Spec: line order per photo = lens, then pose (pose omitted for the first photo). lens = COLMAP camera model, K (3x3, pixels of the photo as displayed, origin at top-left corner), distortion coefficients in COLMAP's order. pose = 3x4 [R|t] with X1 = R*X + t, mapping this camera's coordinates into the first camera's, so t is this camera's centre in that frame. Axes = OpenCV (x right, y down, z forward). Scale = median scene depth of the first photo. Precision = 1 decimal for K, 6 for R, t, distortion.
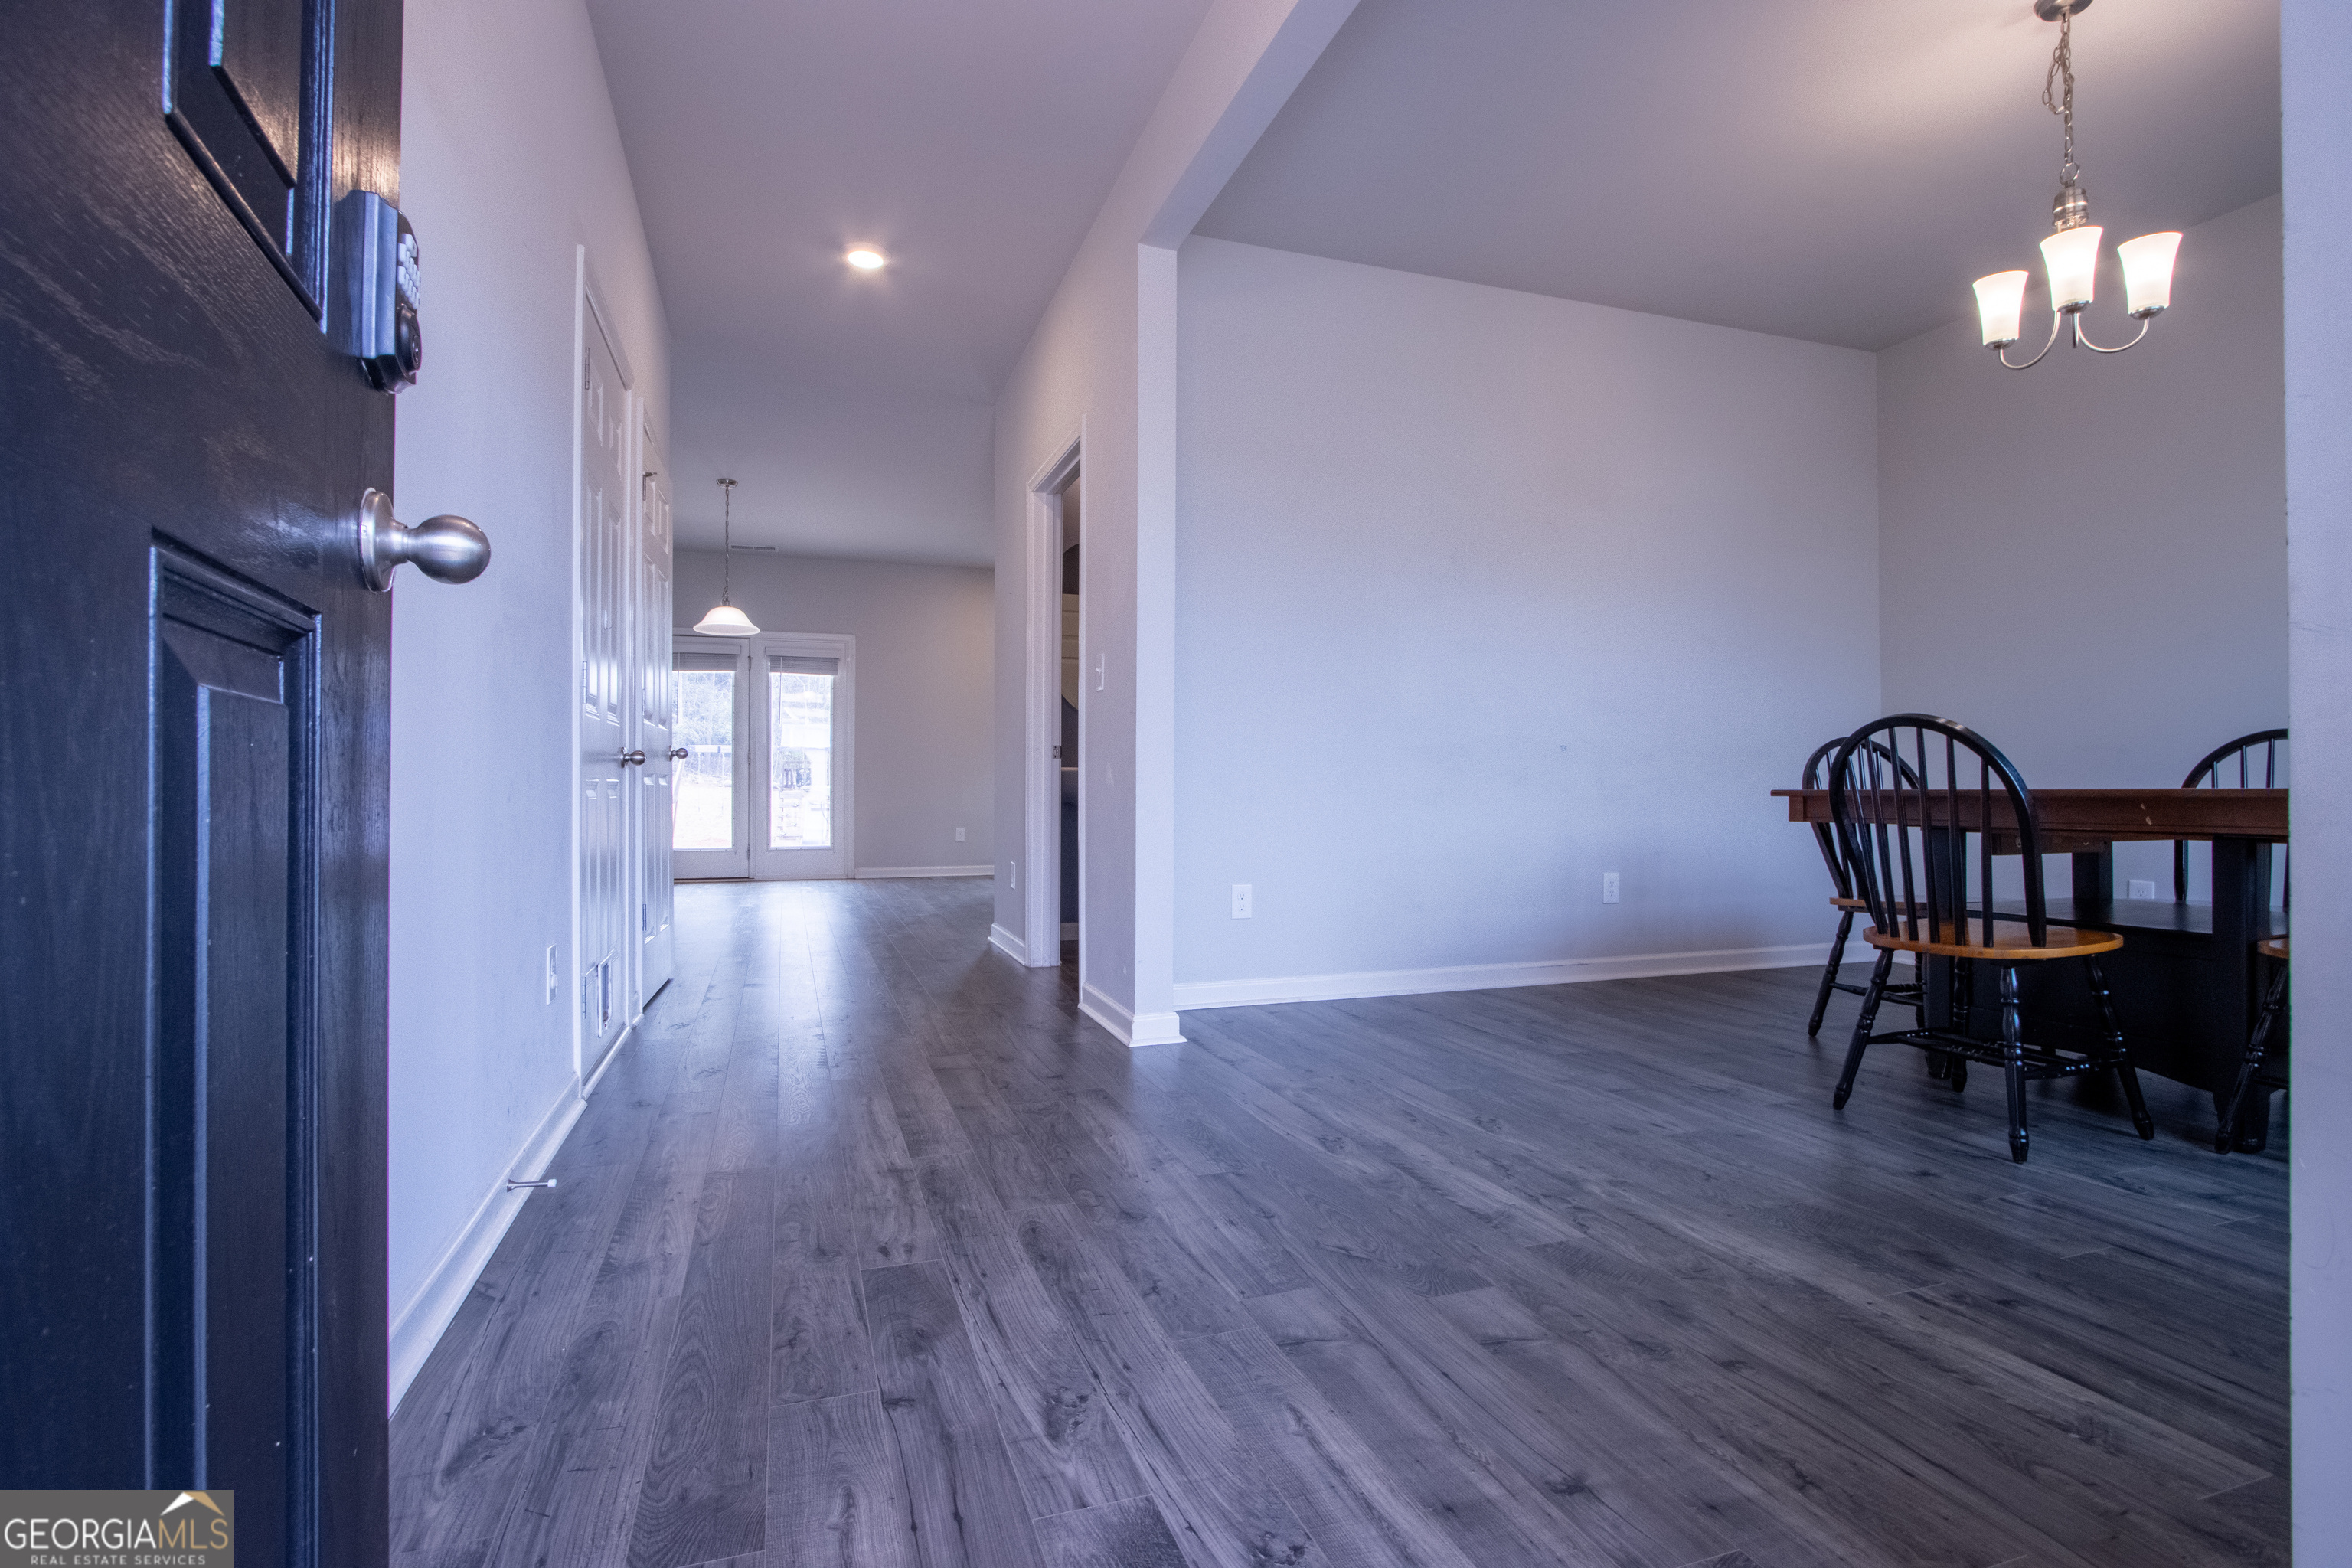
lens RADIAL K [[1094.5, 0, 1163.2], [0, 1094.5, 773.4], [0, 0, 1]] dist [-0.025965, 0.003792]
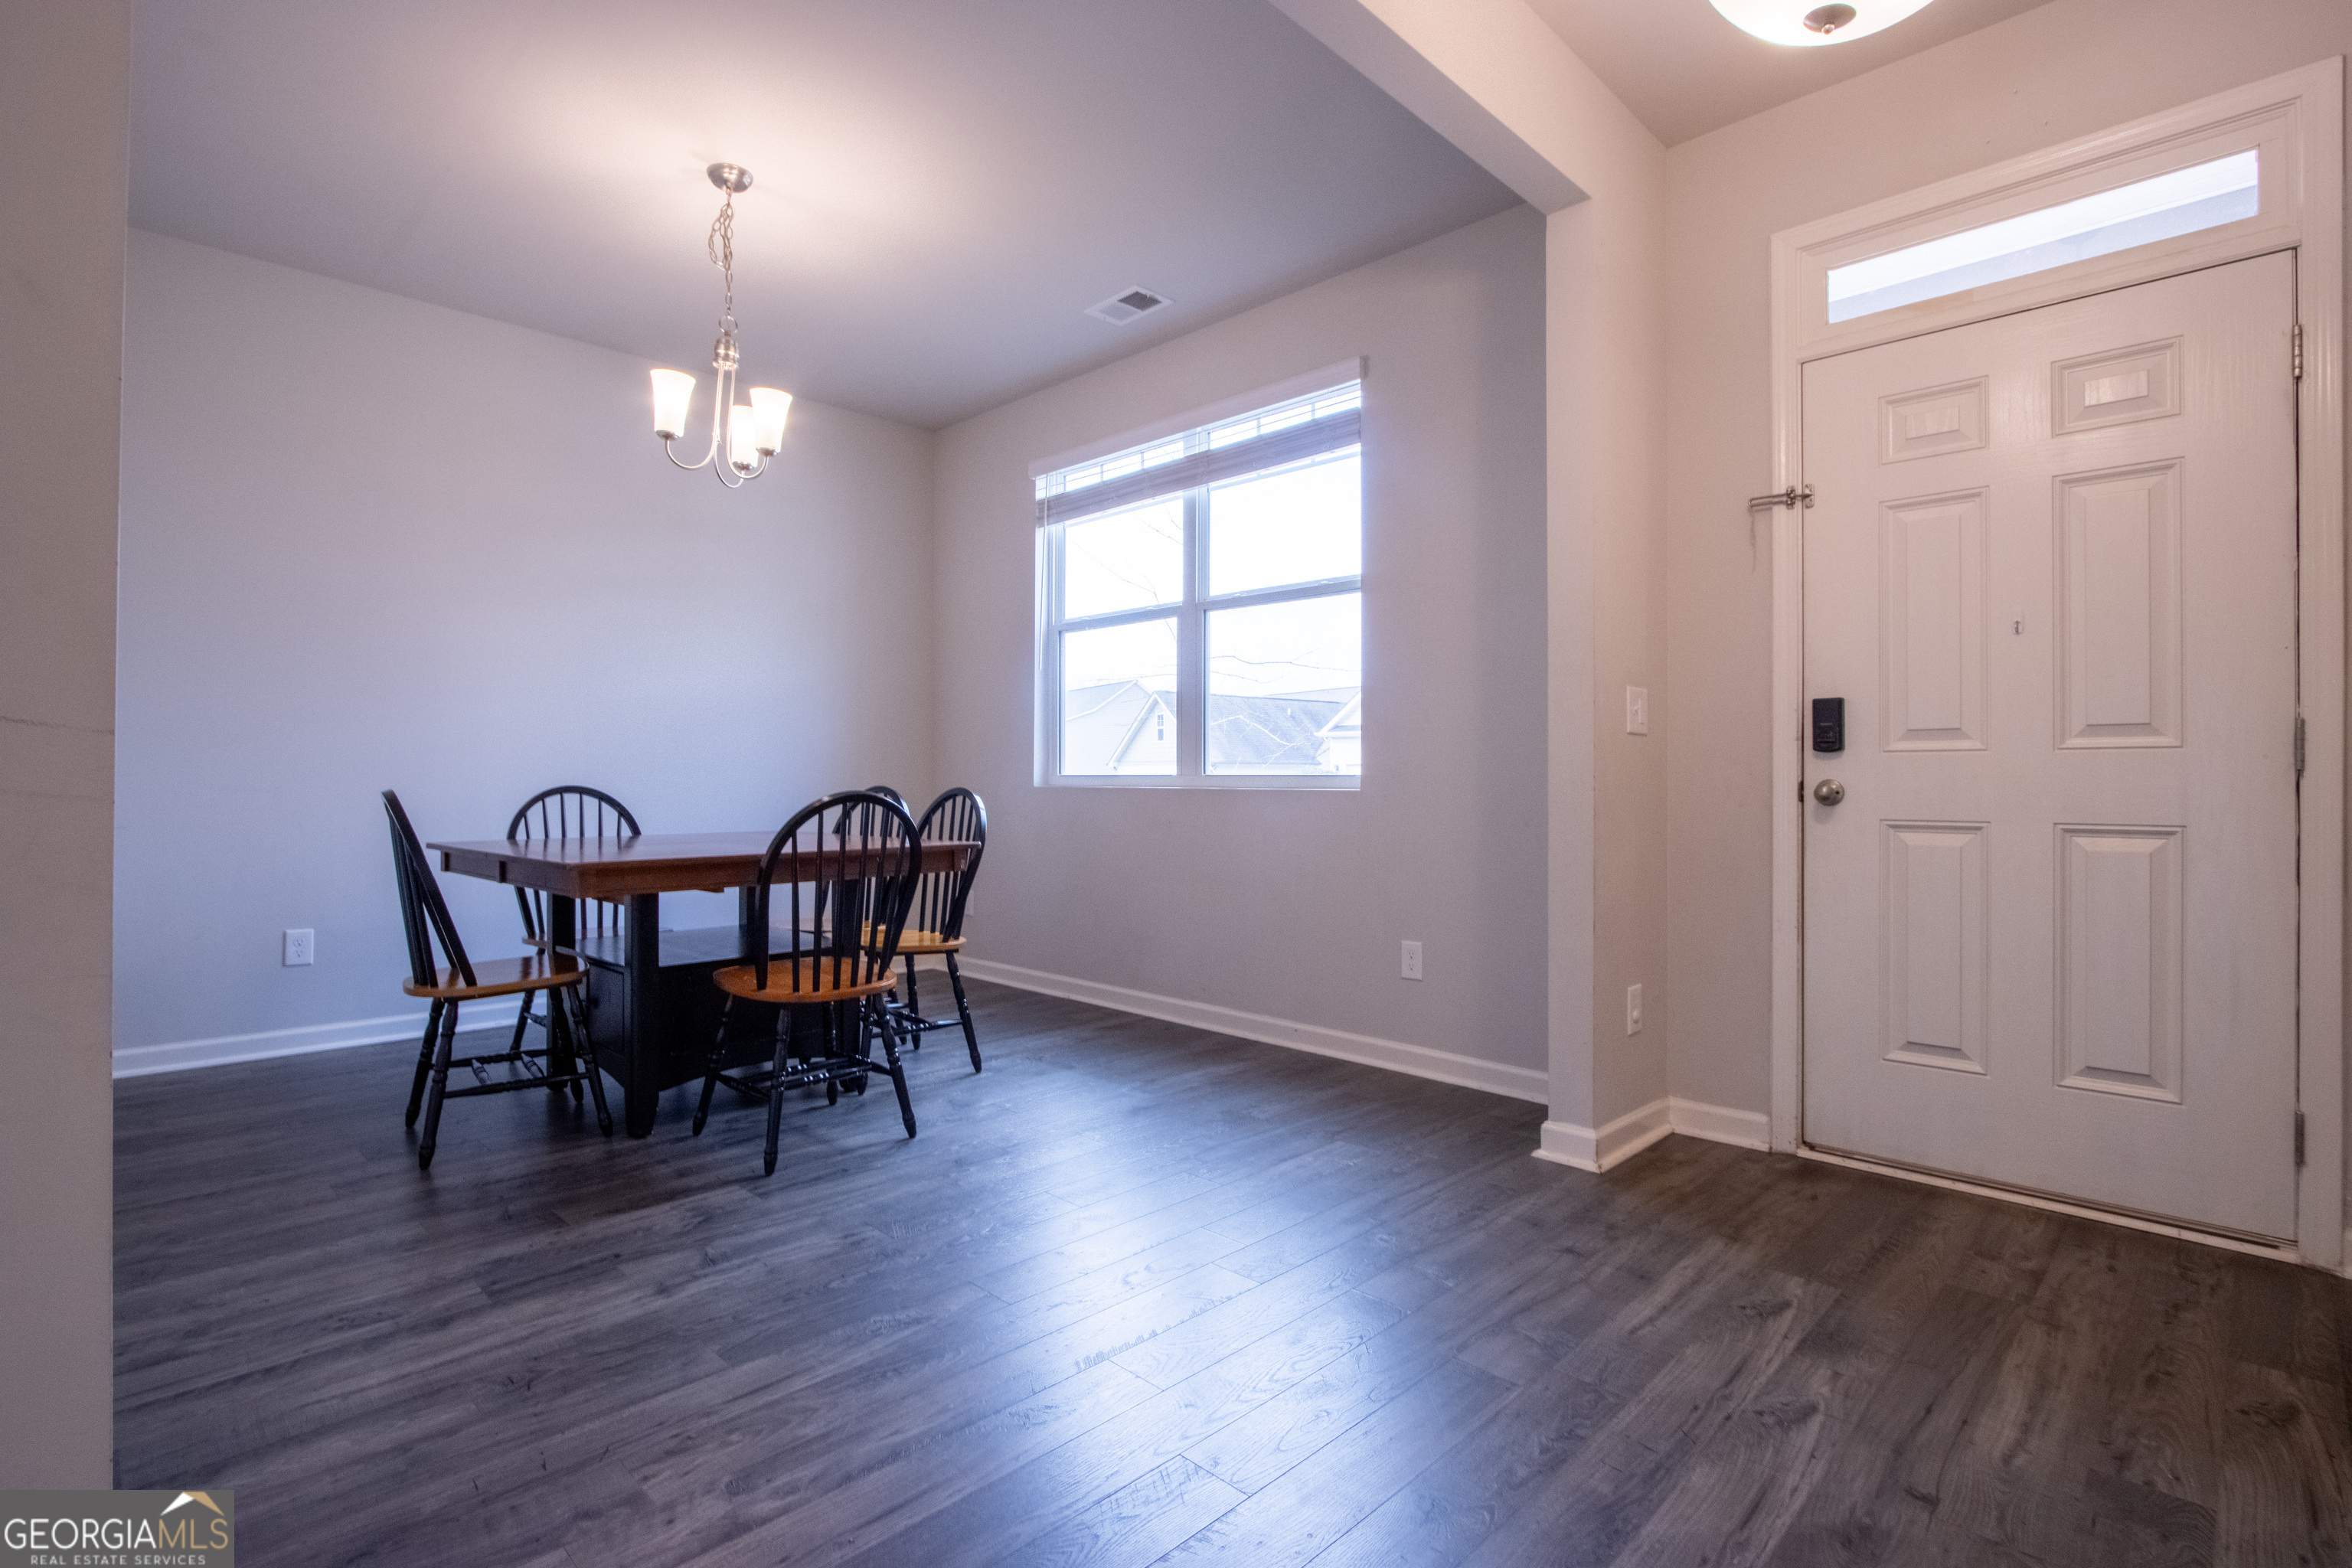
lens RADIAL K [[1094.5, 0, 1167.2], [0, 1094.5, 771.3], [0, 0, 1]] dist [-0.025965, 0.003792]
pose [[-0.427849, 0.007661, 0.903818, -0.872955], [-0.009180, 0.999876, -0.012821, -0.112918], [-0.903804, -0.013783, -0.427725, 2.102455]]
